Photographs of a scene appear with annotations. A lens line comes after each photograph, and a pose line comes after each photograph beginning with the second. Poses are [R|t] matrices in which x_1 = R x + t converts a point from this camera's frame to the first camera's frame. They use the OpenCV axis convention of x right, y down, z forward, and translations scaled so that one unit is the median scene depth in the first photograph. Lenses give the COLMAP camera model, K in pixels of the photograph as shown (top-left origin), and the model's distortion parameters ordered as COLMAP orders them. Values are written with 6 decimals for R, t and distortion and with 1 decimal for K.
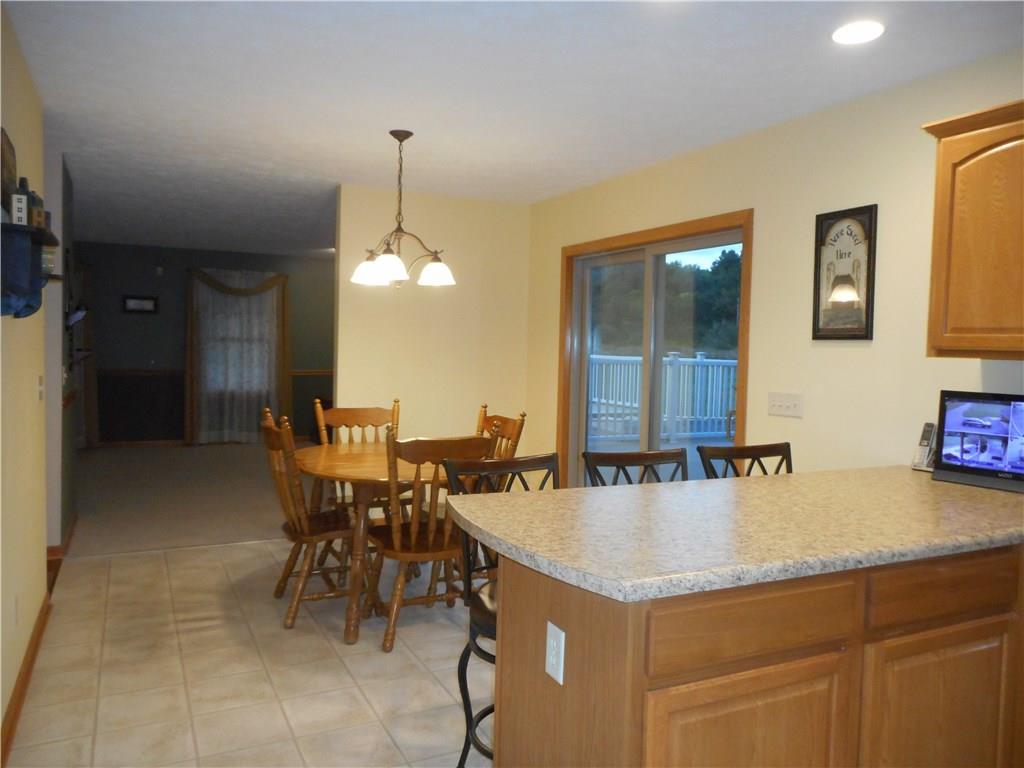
lens RADIAL K [[767.0, 0, 519.3], [0, 767.0, 385.5], [0, 0, 1]] dist [-0.003701, 0.003758]
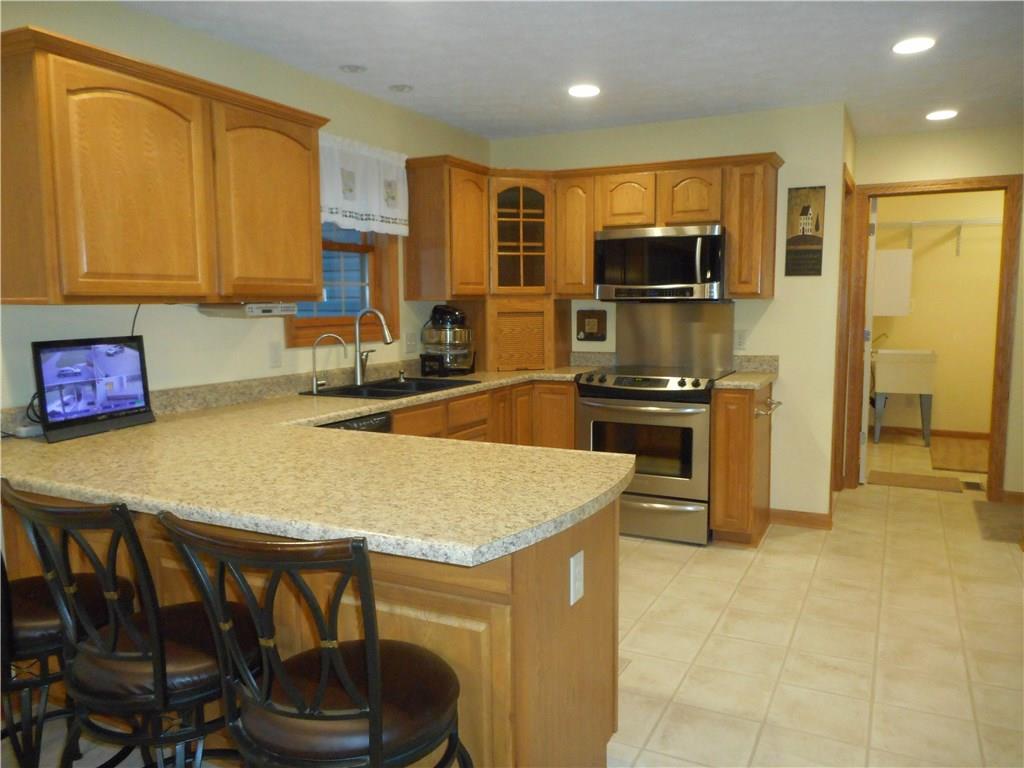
lens RADIAL K [[767.0, 0, 518.7], [0, 767.0, 384.7], [0, 0, 1]] dist [-0.003701, 0.003758]
pose [[-0.604778, -0.107858, 0.789056, -0.501323], [0.031818, 0.986723, 0.159265, -0.070705], [-0.795758, 0.121427, -0.593317, 1.136313]]
